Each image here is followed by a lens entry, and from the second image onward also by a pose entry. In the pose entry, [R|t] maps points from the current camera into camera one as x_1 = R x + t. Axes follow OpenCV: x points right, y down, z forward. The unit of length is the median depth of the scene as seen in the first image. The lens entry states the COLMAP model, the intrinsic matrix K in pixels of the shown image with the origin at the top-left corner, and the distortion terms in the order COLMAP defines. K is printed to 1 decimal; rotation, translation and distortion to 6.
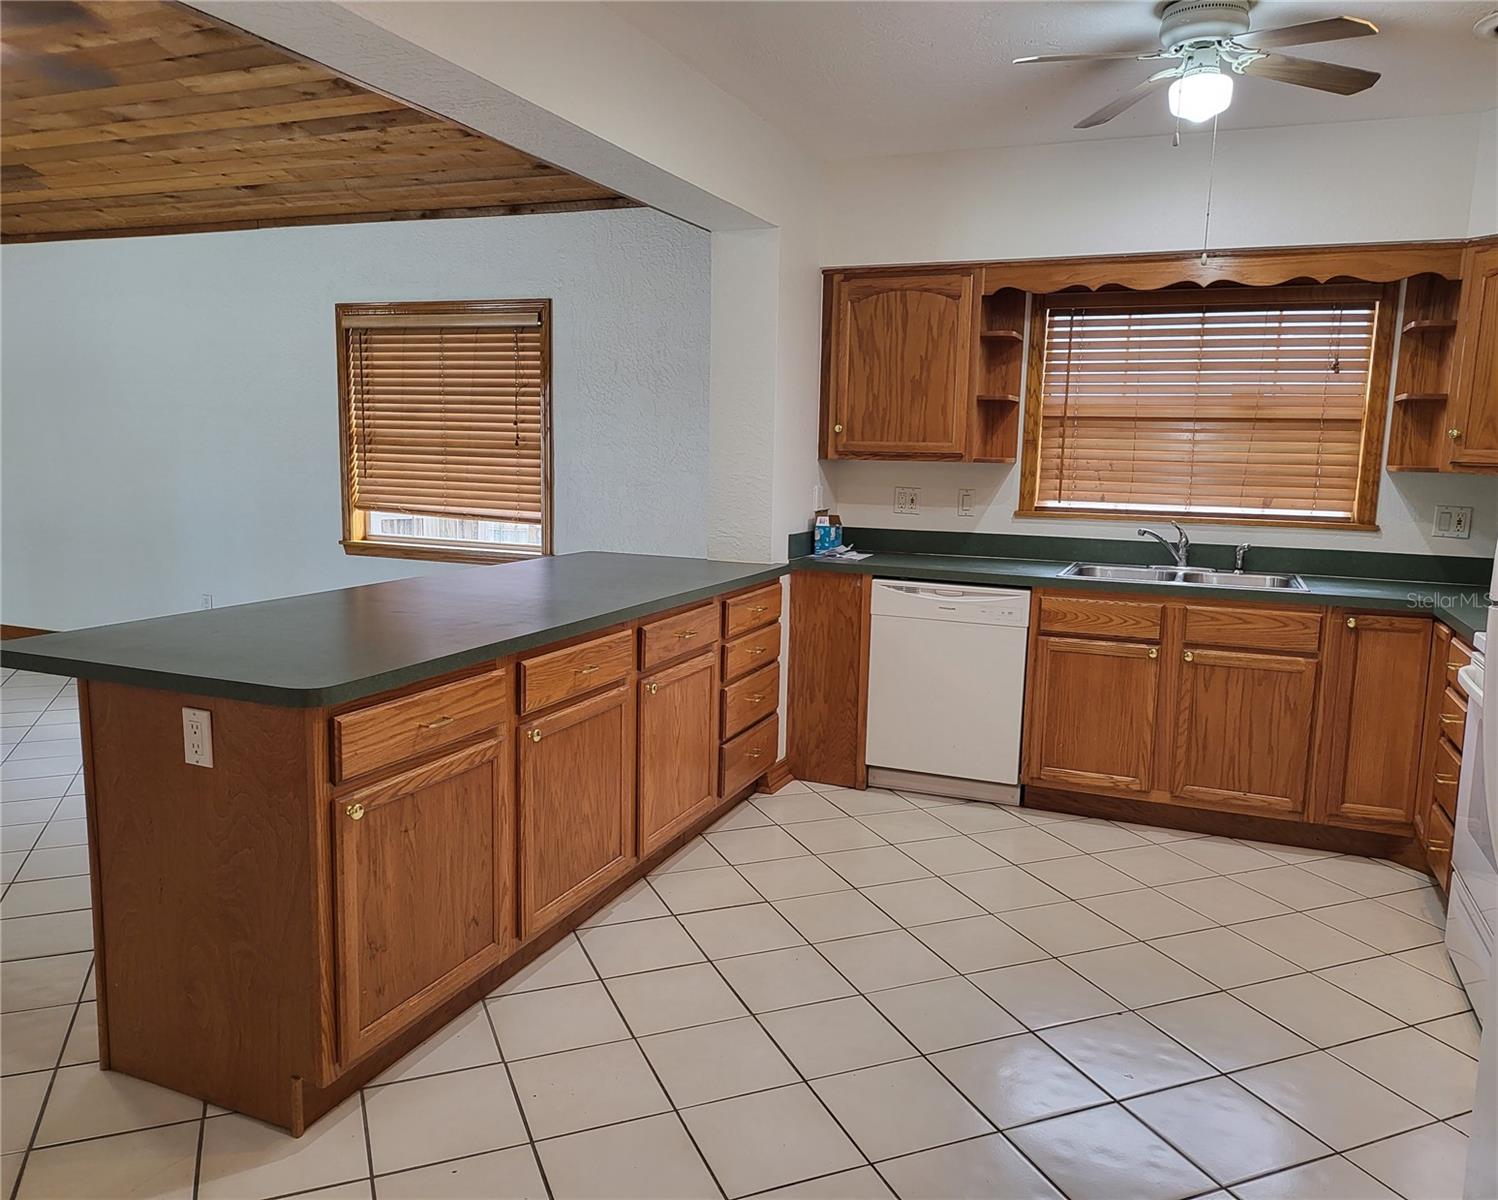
lens RADIAL K [[1116.4, 0, 755.8], [0, 1116.4, 611.8], [0, 0, 1]] dist [0.074463, -0.077992]
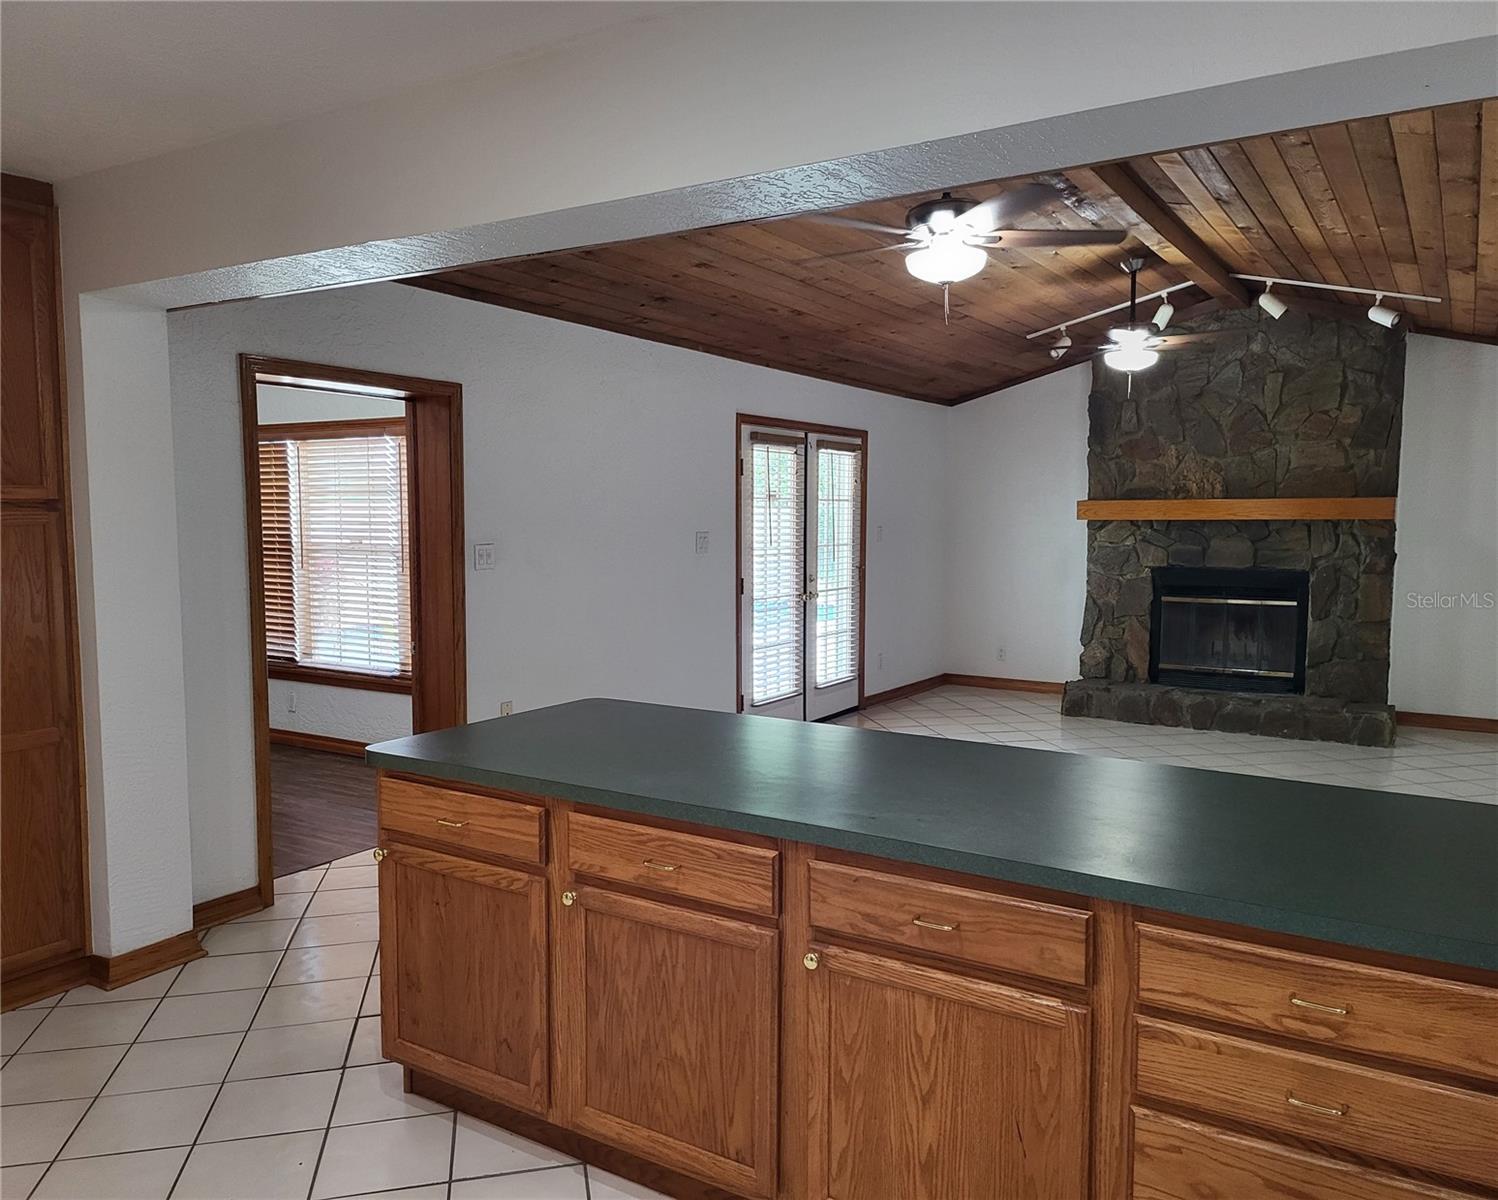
lens RADIAL K [[1116.4, 0, 768.9], [0, 1116.4, 609.7], [0, 0, 1]] dist [0.074463, -0.077992]
pose [[-0.162682, 0.061969, -0.984731, 0.422489], [-0.157747, 0.983555, 0.087955, -0.144244], [0.973987, 0.169647, -0.150232, 0.811840]]
